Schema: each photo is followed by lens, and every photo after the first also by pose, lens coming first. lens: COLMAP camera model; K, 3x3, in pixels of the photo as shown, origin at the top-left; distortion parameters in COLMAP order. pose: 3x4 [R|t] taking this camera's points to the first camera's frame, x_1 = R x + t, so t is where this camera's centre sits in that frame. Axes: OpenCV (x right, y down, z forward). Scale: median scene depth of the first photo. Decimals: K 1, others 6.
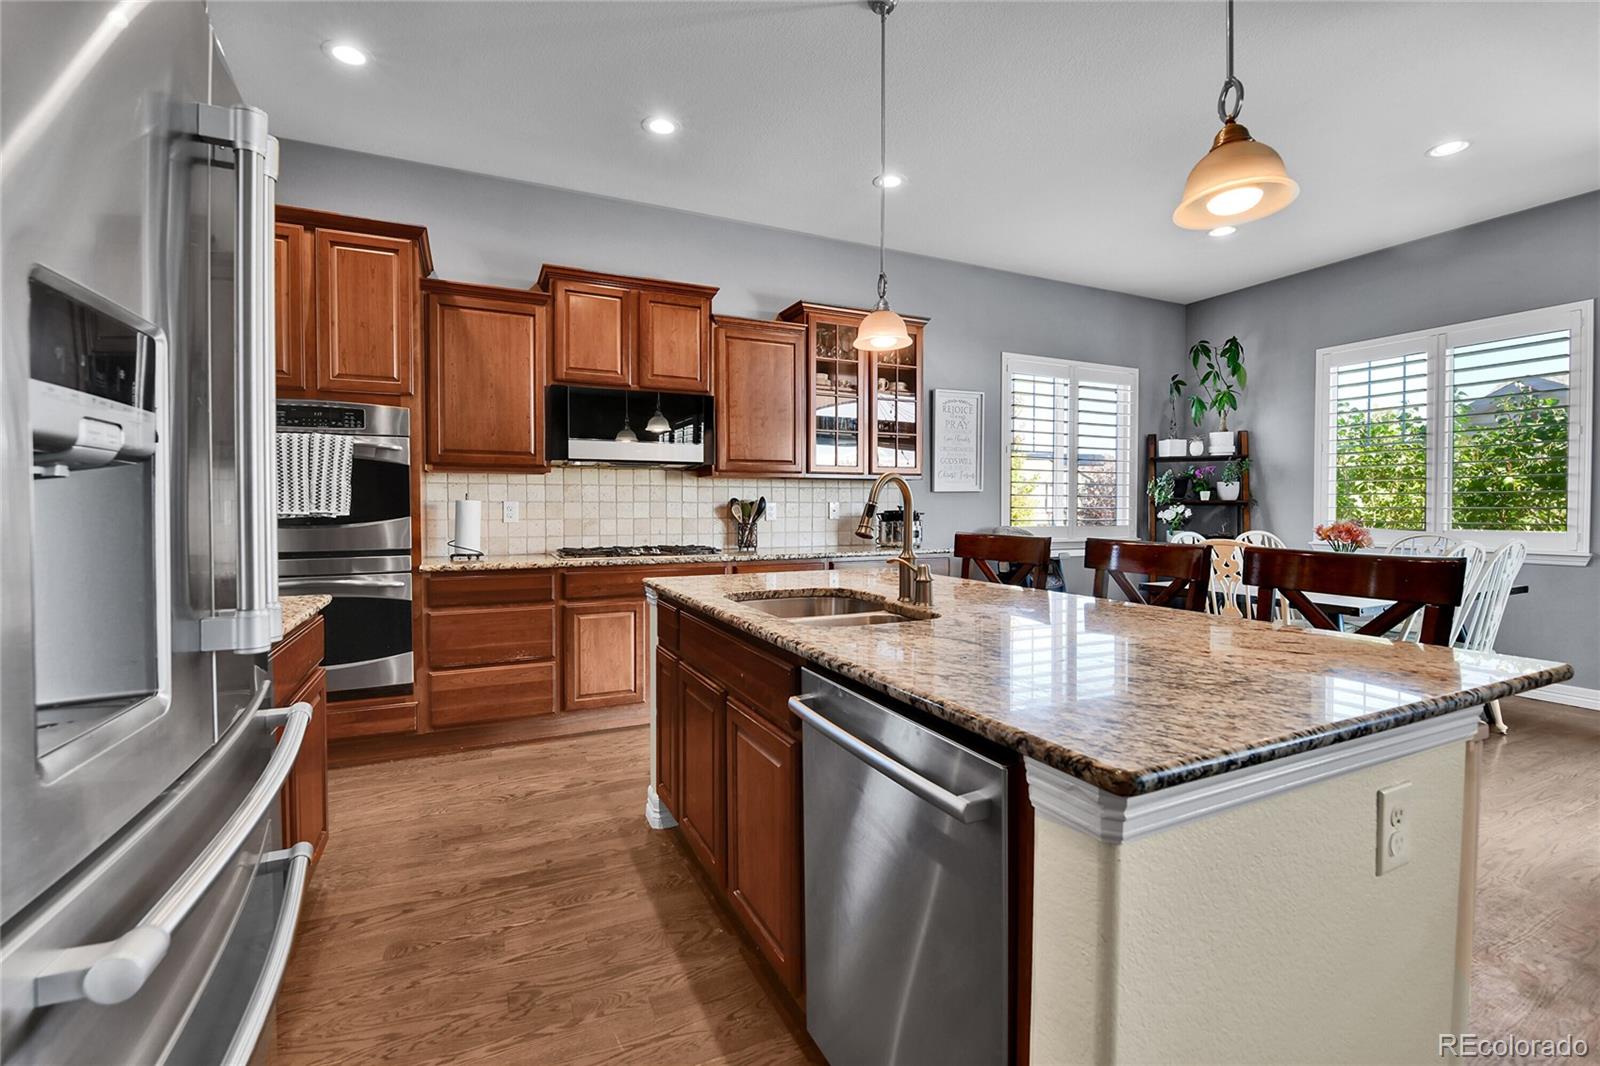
lens RADIAL K [[692.0, 0, 800.3], [0, 692.0, 523.3], [0, 0, 1]] dist [-0.003792, -0.009042]
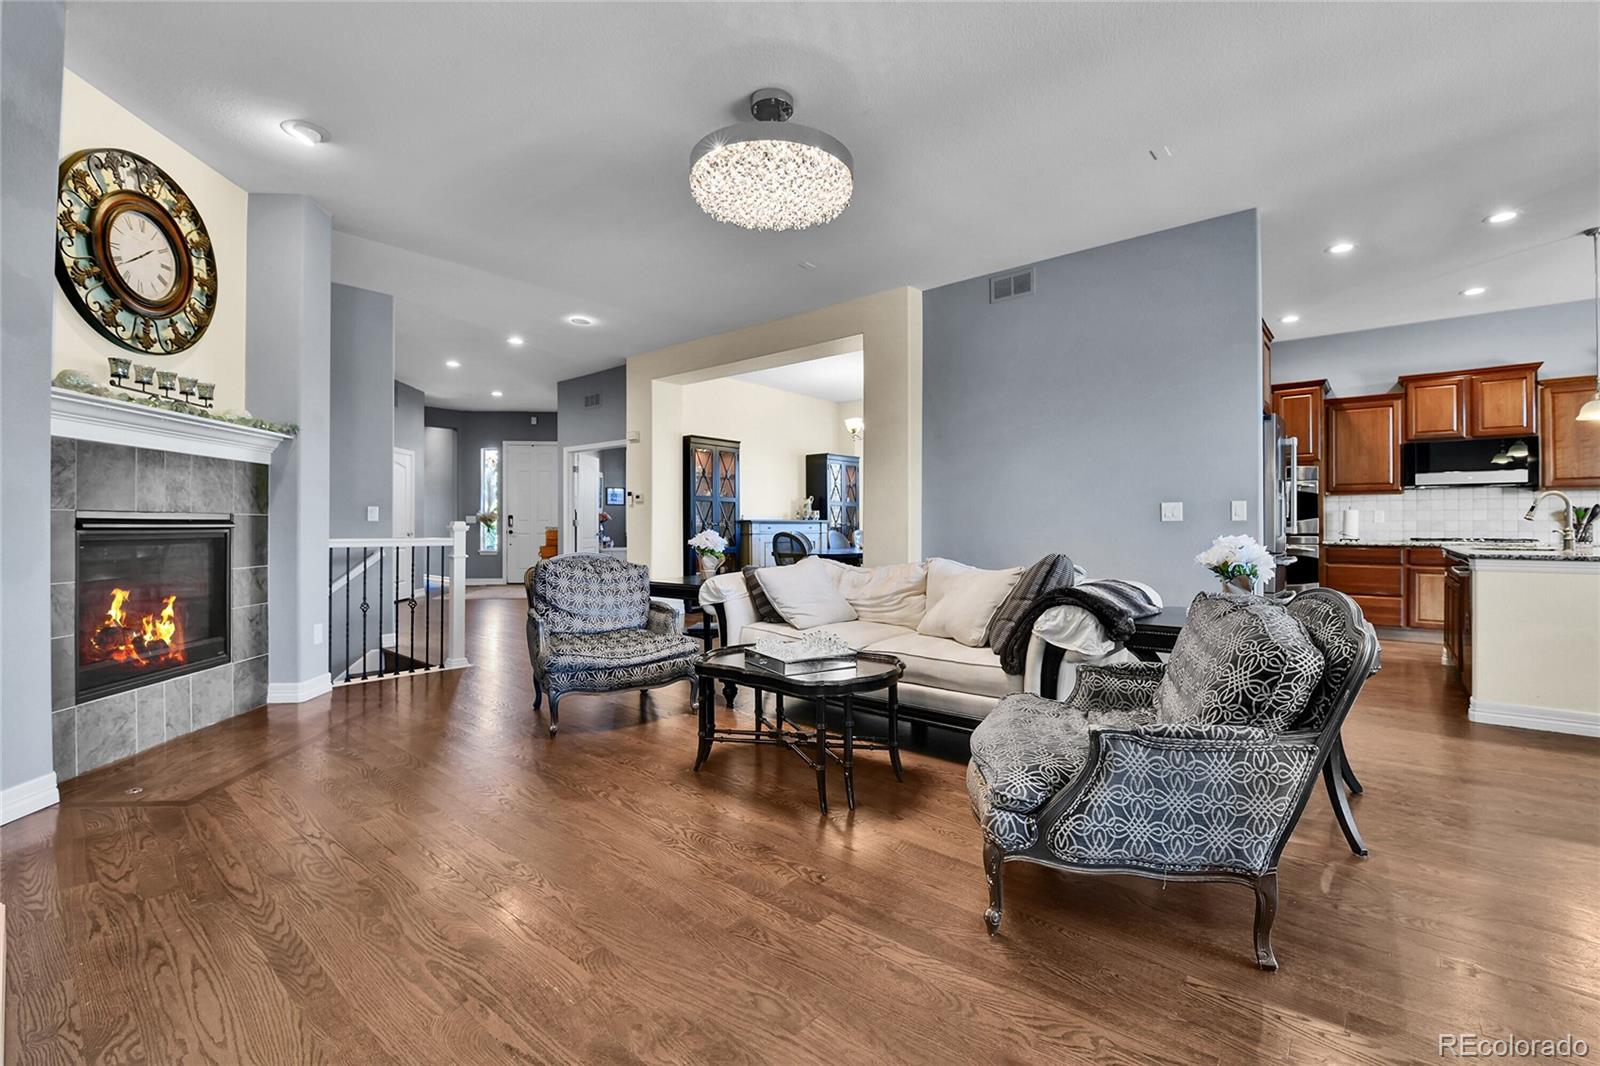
lens RADIAL K [[692.0, 0, 800.3], [0, 692.0, 523.3], [0, 0, 1]] dist [-0.003792, -0.009042]
pose [[0.413788, -0.001372, -0.910372, 0.526381], [-0.018685, 0.999775, -0.010000, 0.042838], [0.910182, 0.021148, 0.413669, -0.991552]]
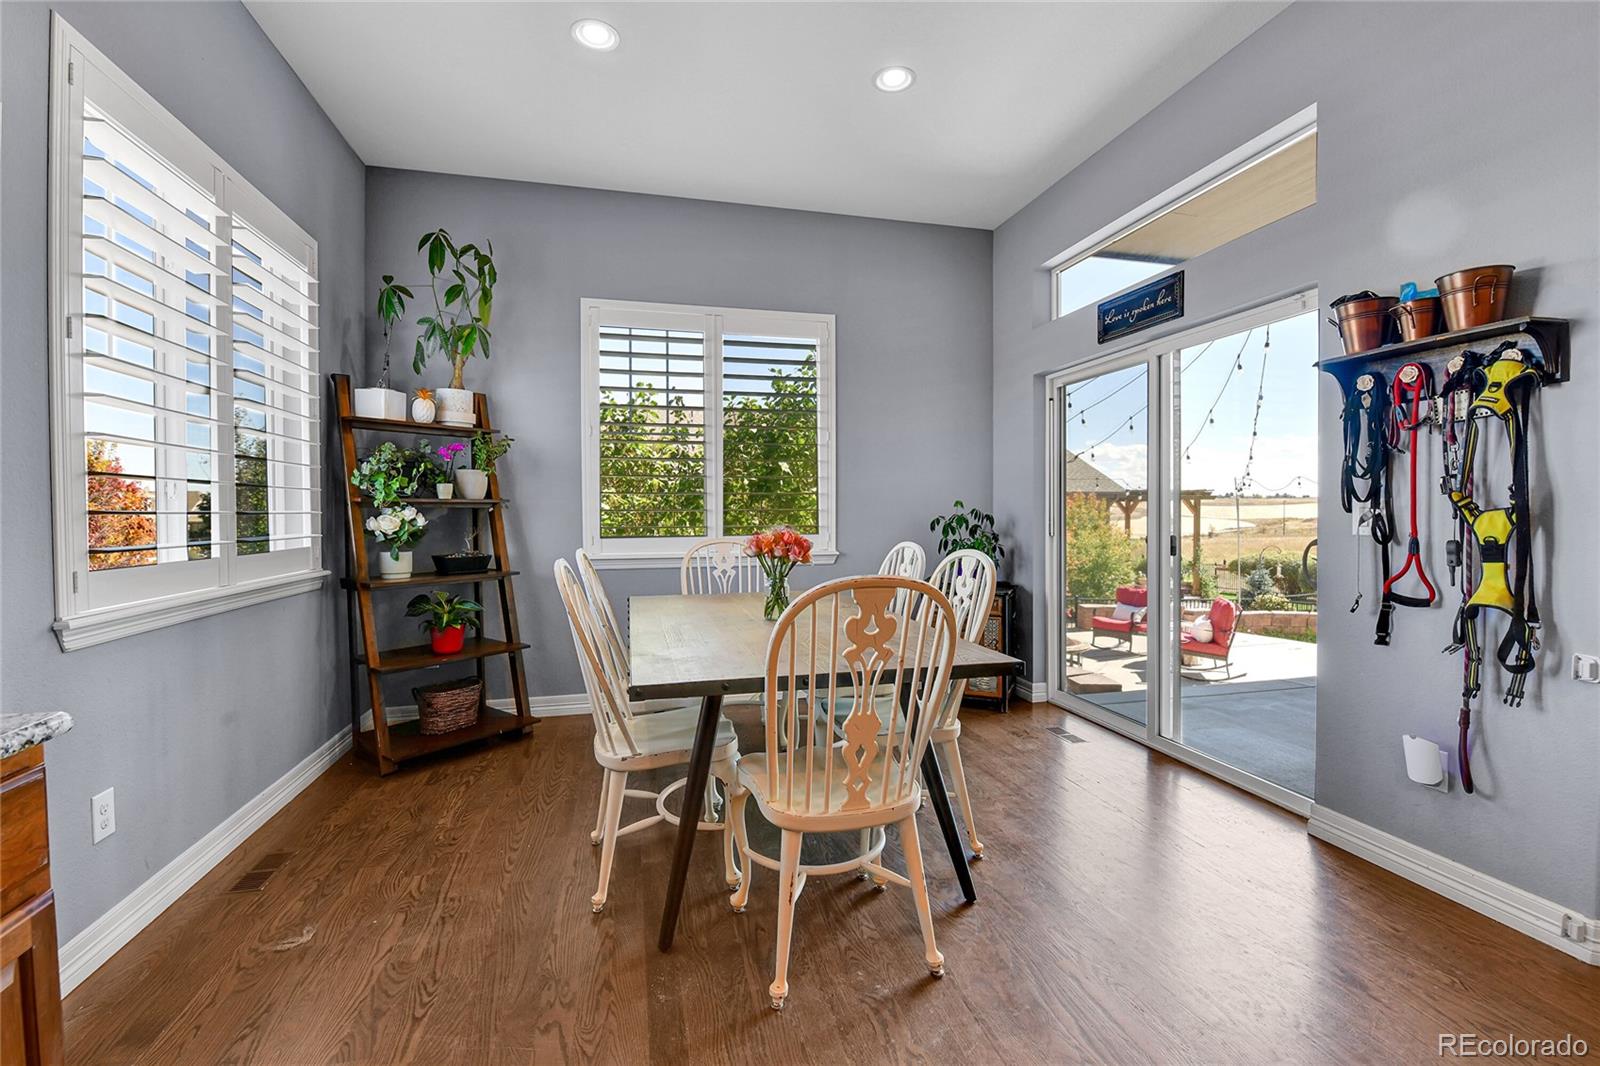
lens RADIAL K [[692.0, 0, 800.3], [0, 692.0, 523.3], [0, 0, 1]] dist [-0.003792, -0.009042]
pose [[0.182317, -0.010372, 0.983185, 0.073601], [0.016632, 0.999834, 0.007463, -0.016284], [-0.983099, 0.014991, 0.182460, 0.809407]]
